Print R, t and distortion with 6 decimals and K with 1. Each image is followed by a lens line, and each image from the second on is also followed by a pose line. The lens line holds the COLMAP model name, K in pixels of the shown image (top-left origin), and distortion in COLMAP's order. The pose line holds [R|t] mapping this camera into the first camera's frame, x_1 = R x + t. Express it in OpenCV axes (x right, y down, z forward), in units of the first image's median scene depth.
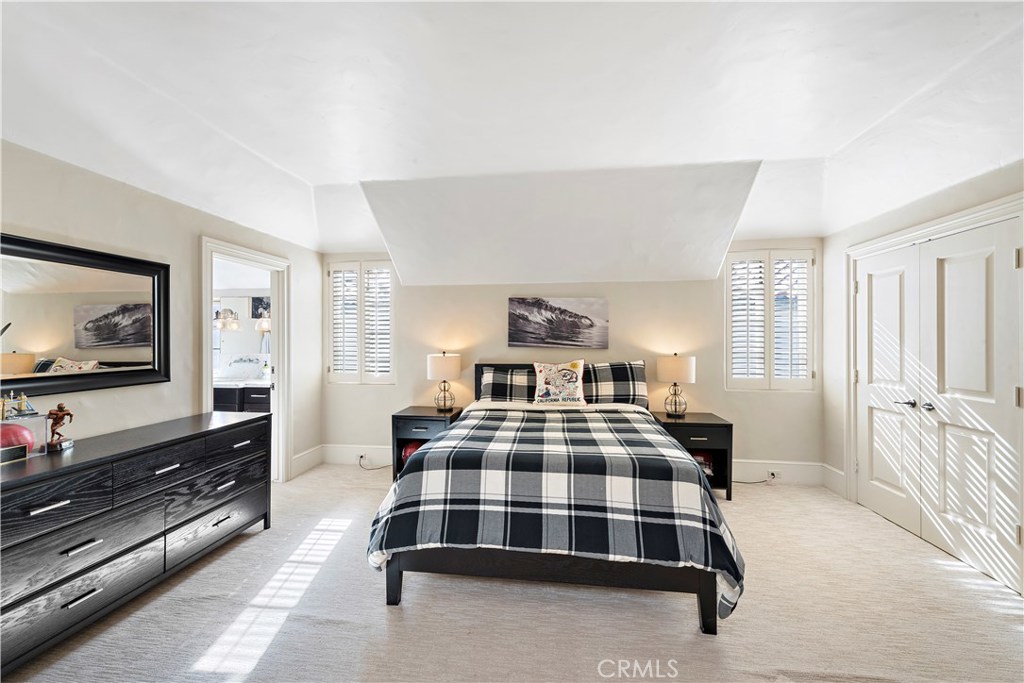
lens RADIAL K [[401.6, 0, 510.6], [0, 401.6, 342.4], [0, 0, 1]] dist [0.009059, -0.000419]
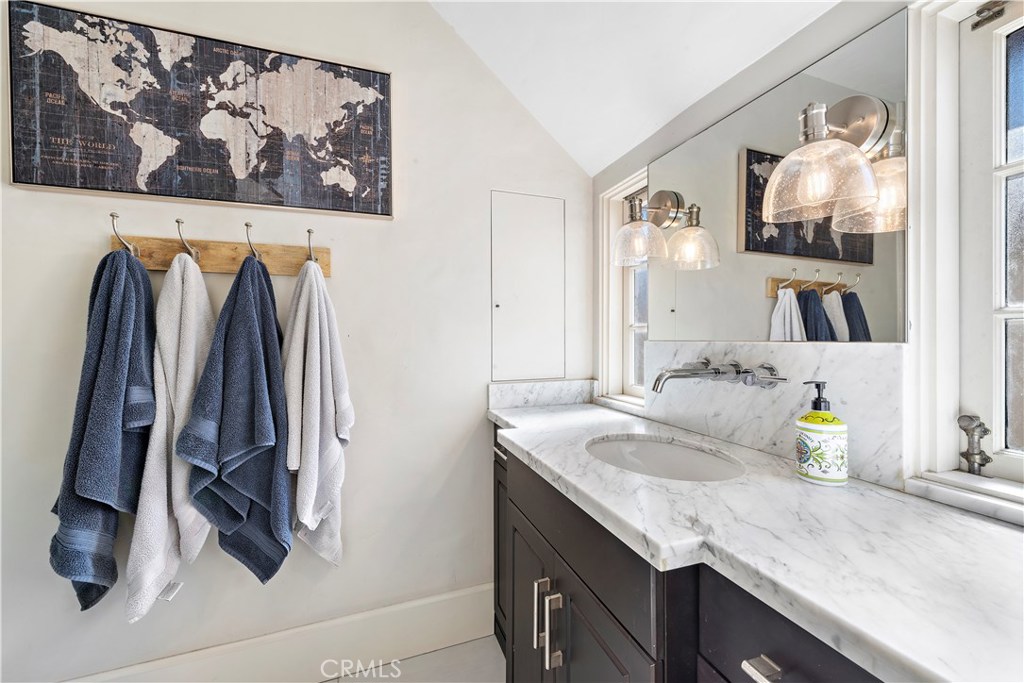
lens RADIAL K [[401.6, 0, 510.6], [0, 401.6, 342.4], [0, 0, 1]] dist [0.009059, -0.000419]
pose [[0.456473, 0.002283, -0.889734, -0.496274], [0.000106, 0.999997, 0.002621, 0.027557], [0.889737, -0.001290, 0.456472, 0.772330]]
